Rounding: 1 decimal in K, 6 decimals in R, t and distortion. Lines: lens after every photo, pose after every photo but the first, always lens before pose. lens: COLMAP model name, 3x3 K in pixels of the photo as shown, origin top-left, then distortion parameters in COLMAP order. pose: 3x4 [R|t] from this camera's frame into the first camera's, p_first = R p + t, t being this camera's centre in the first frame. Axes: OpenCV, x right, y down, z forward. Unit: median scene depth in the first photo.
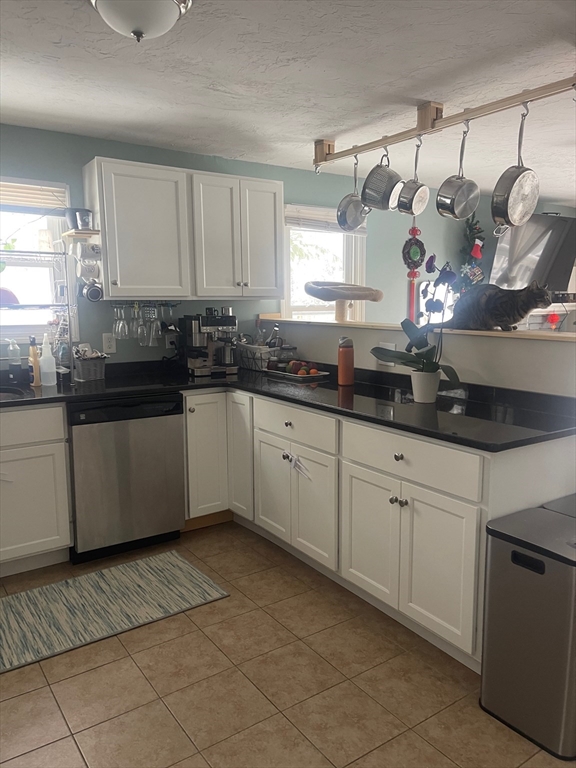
lens RADIAL K [[587.7, 0, 282.0], [0, 587.7, 387.0], [0, 0, 1]] dist [0.118710, -0.134812]
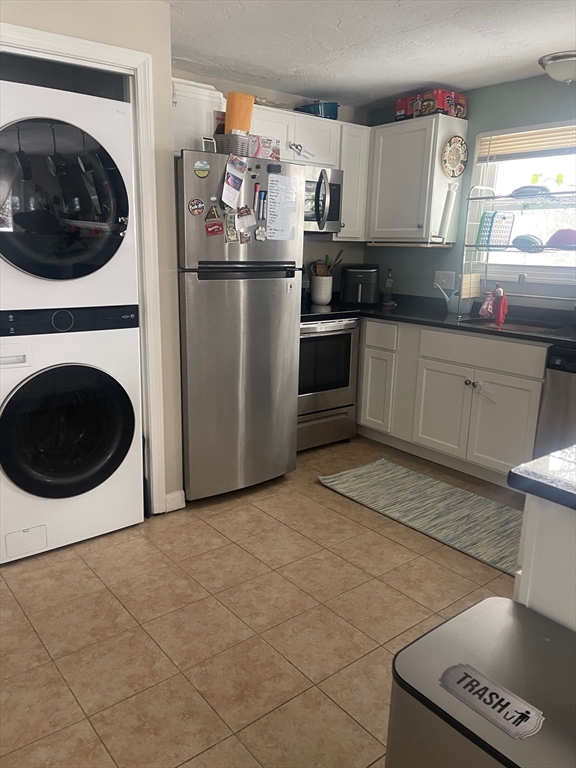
lens RADIAL K [[587.7, 0, 282.0], [0, 587.7, 387.0], [0, 0, 1]] dist [0.118710, -0.134812]
pose [[0.075861, 0.241685, -0.967385, 0.684185], [-0.172516, 0.958731, 0.225994, -0.062811], [0.982081, 0.149746, 0.114424, 0.520621]]
